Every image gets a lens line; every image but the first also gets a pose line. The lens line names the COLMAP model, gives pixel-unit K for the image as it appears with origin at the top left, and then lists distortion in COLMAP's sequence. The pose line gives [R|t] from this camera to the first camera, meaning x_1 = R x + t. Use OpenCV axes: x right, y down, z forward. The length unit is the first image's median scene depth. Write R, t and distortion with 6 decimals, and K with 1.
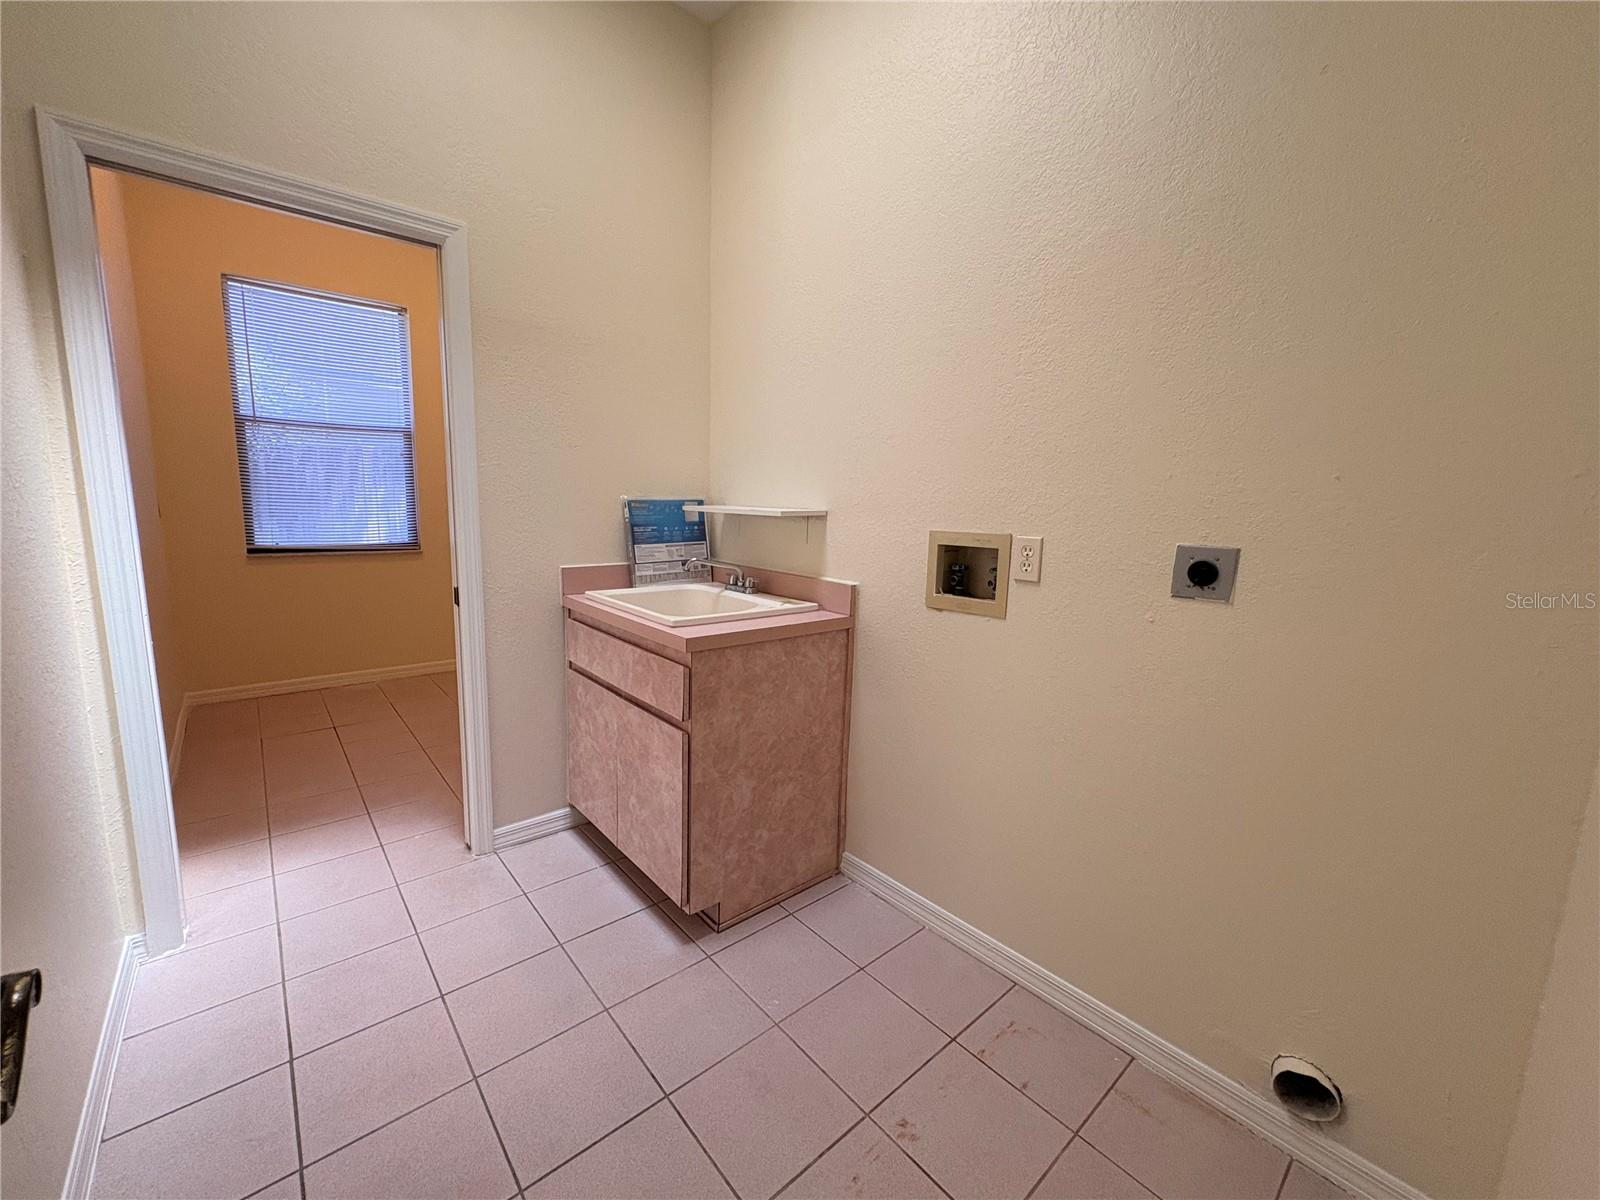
lens RADIAL K [[639.5, 0, 800.8], [0, 639.5, 598.9], [0, 0, 1]] dist [0.001324, -0.000085]
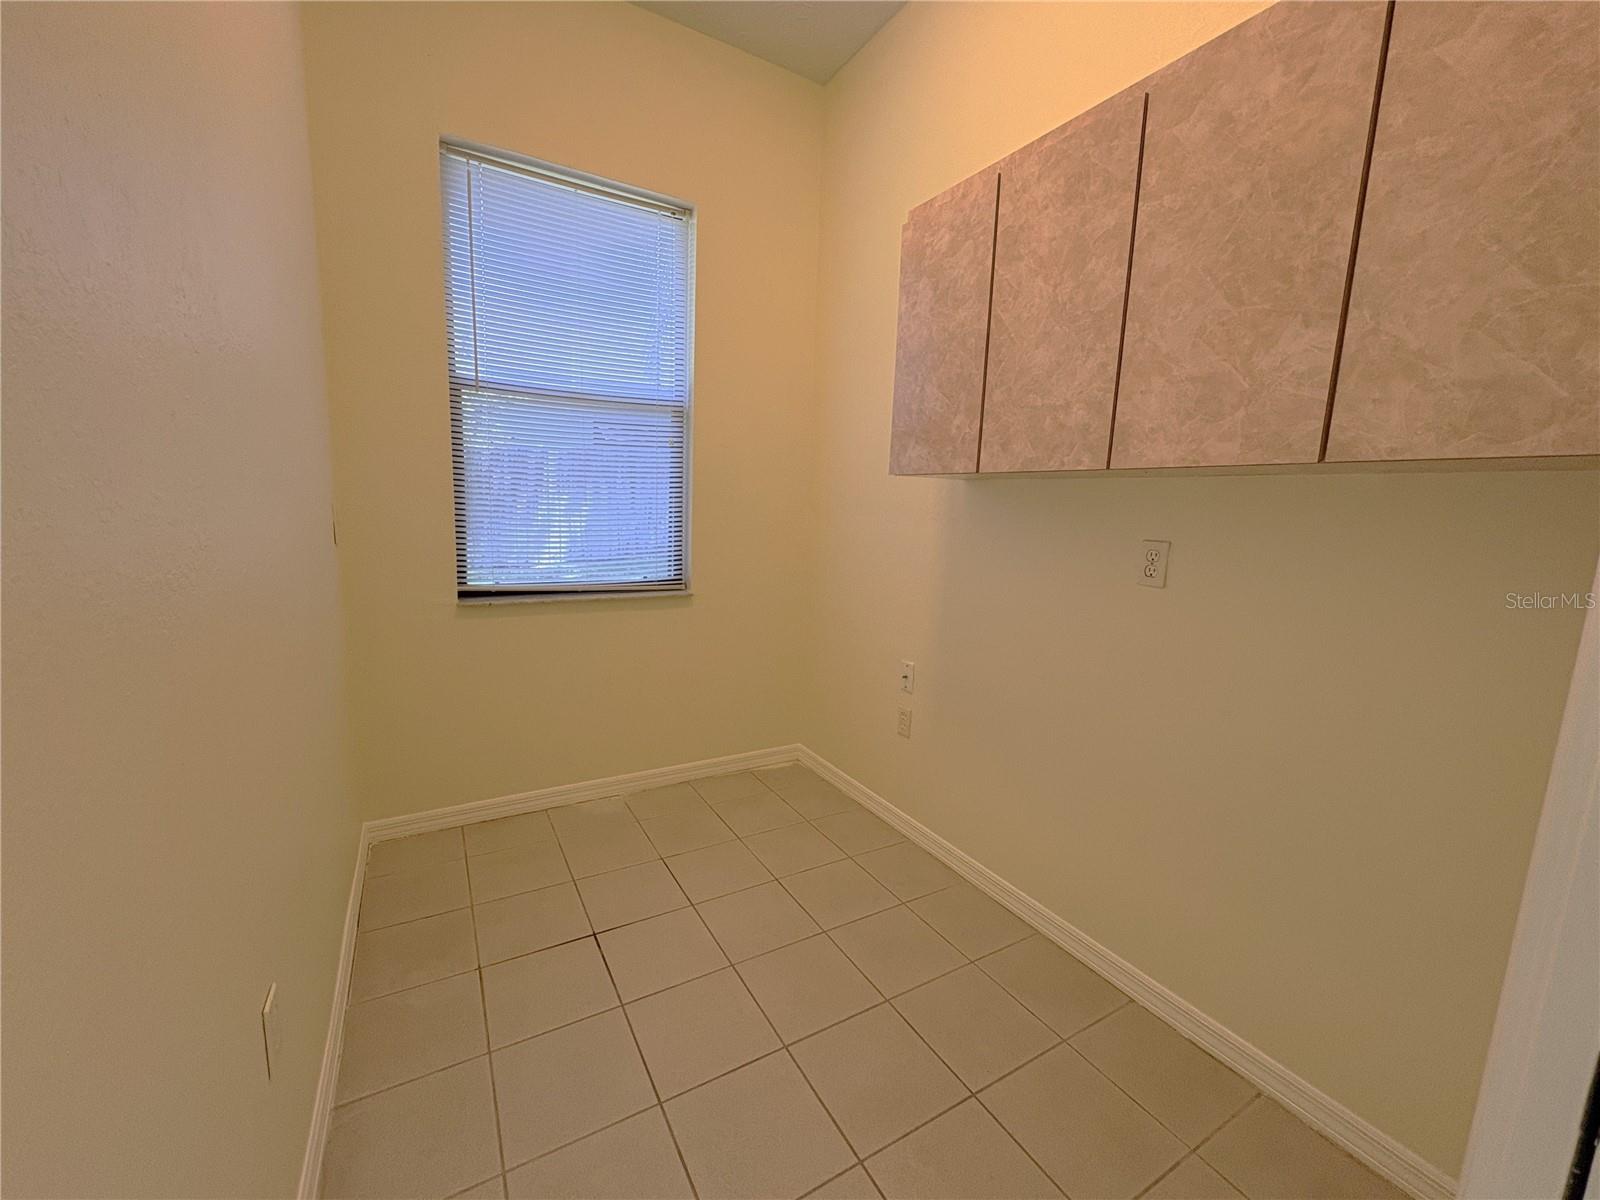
lens RADIAL K [[639.5, 0, 796.5], [0, 639.5, 601.3], [0, 0, 1]] dist [0.001324, -0.000085]
pose [[0.982620, 0.032262, -0.182803, -0.421848], [-0.033858, 0.999411, -0.005617, -0.075844], [0.182514, 0.011708, 0.983134, 0.442377]]
